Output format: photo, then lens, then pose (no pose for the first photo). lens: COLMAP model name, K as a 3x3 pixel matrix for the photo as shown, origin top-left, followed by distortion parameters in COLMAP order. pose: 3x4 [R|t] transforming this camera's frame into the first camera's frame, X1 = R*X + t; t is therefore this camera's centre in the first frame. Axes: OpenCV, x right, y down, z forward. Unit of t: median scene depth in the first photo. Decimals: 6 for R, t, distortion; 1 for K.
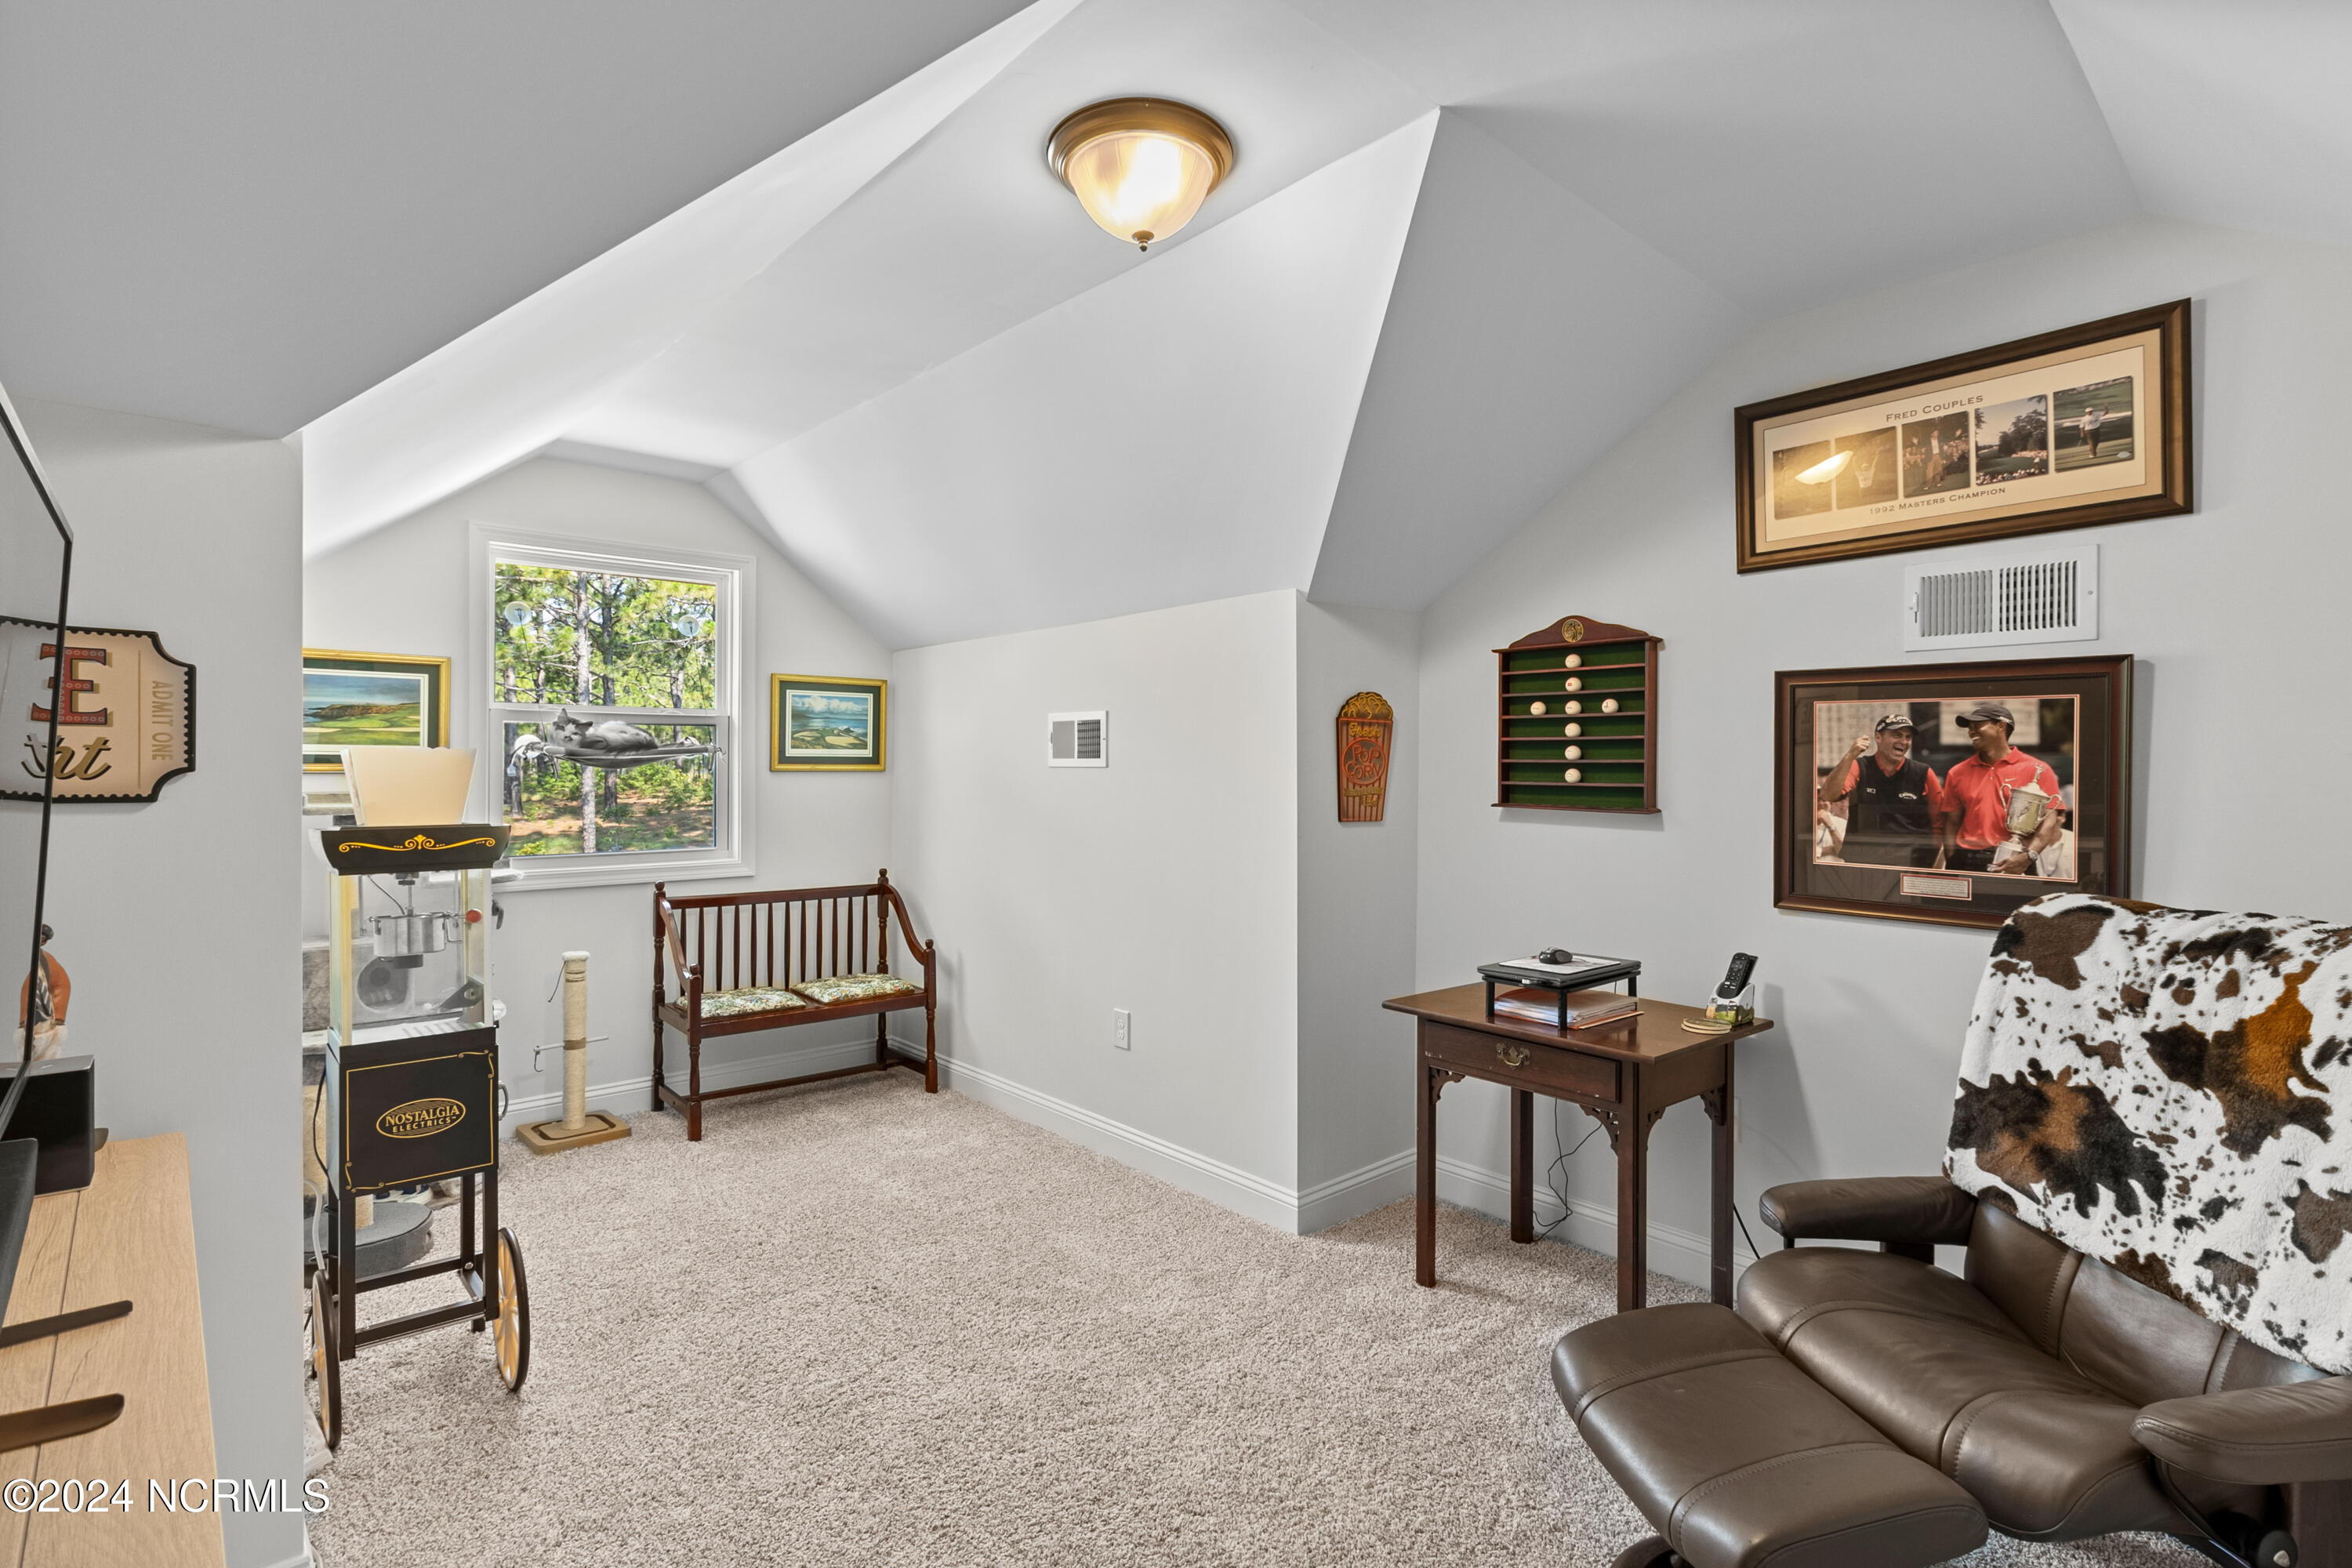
lens RADIAL K [[1094.2, 0, 1184.4], [0, 1094.2, 766.3], [0, 0, 1]] dist [0.002189, 0.000926]
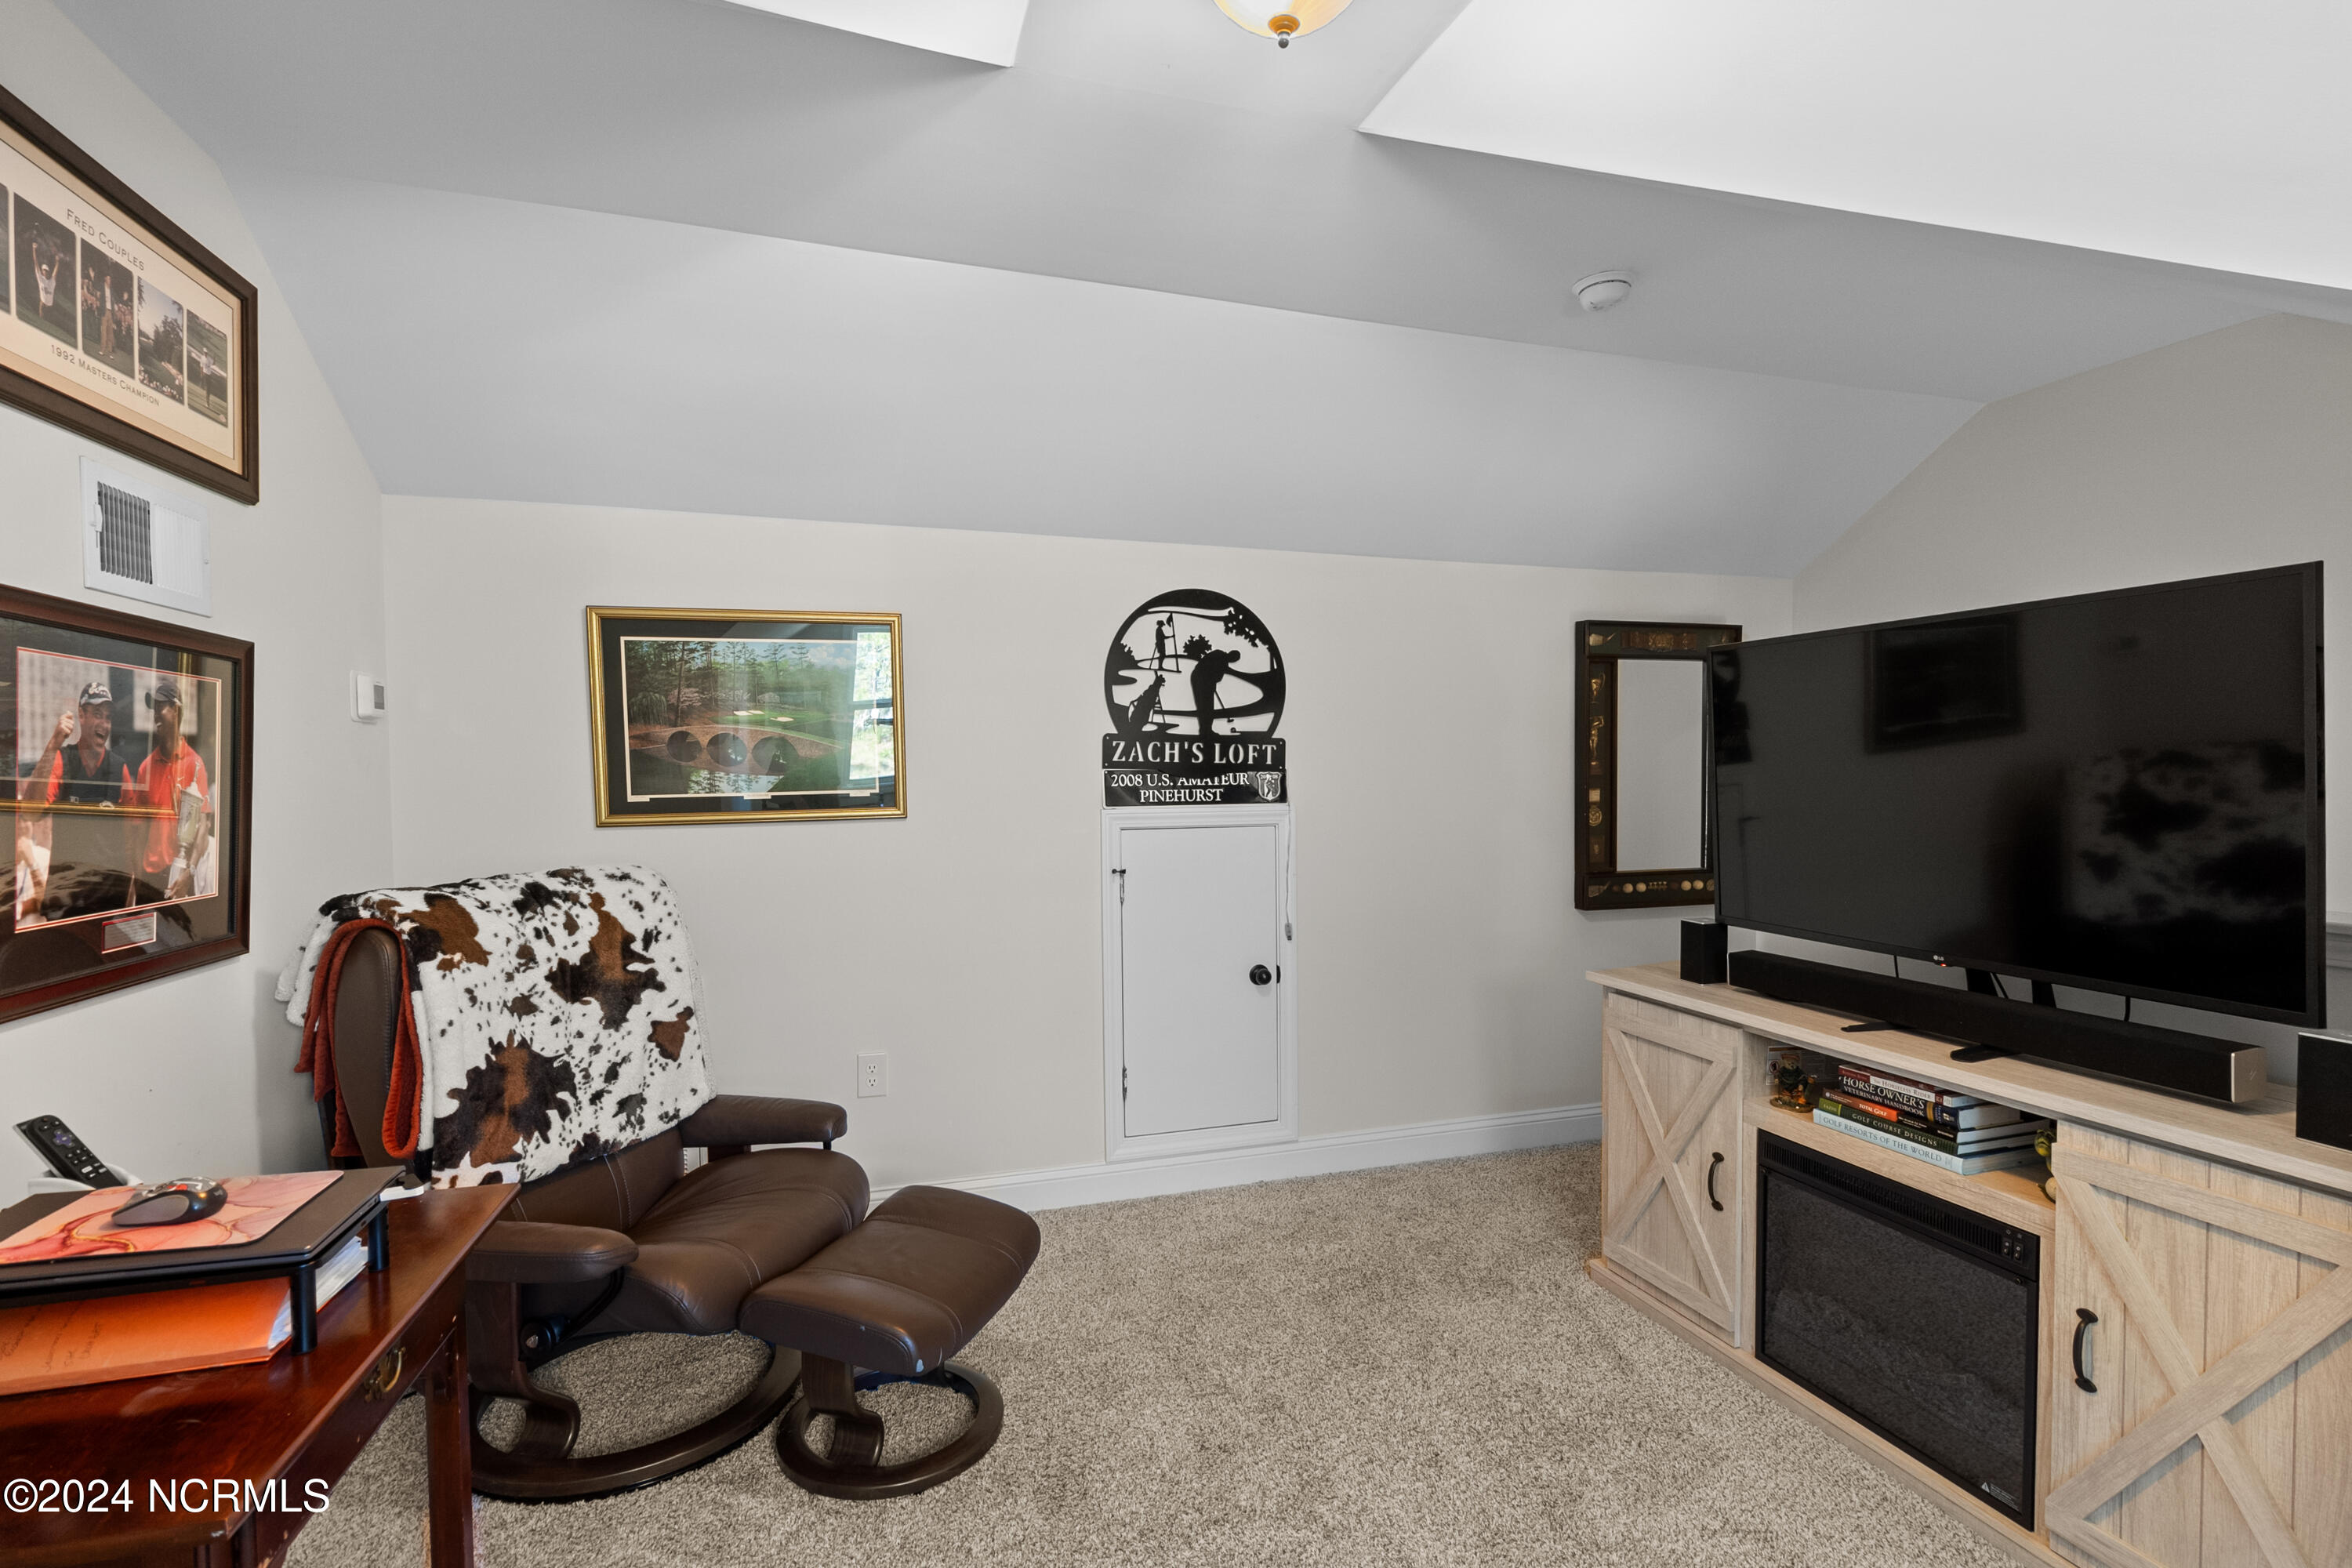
lens RADIAL K [[1094.2, 0, 1182.0], [0, 1094.2, 795.2], [0, 0, 1]] dist [0.002189, 0.000926]
pose [[-0.907213, -0.015377, 0.420390, -0.293903], [-0.004072, 0.999606, 0.027776, -0.000756], [-0.420652, 0.023486, -0.906918, 1.774268]]
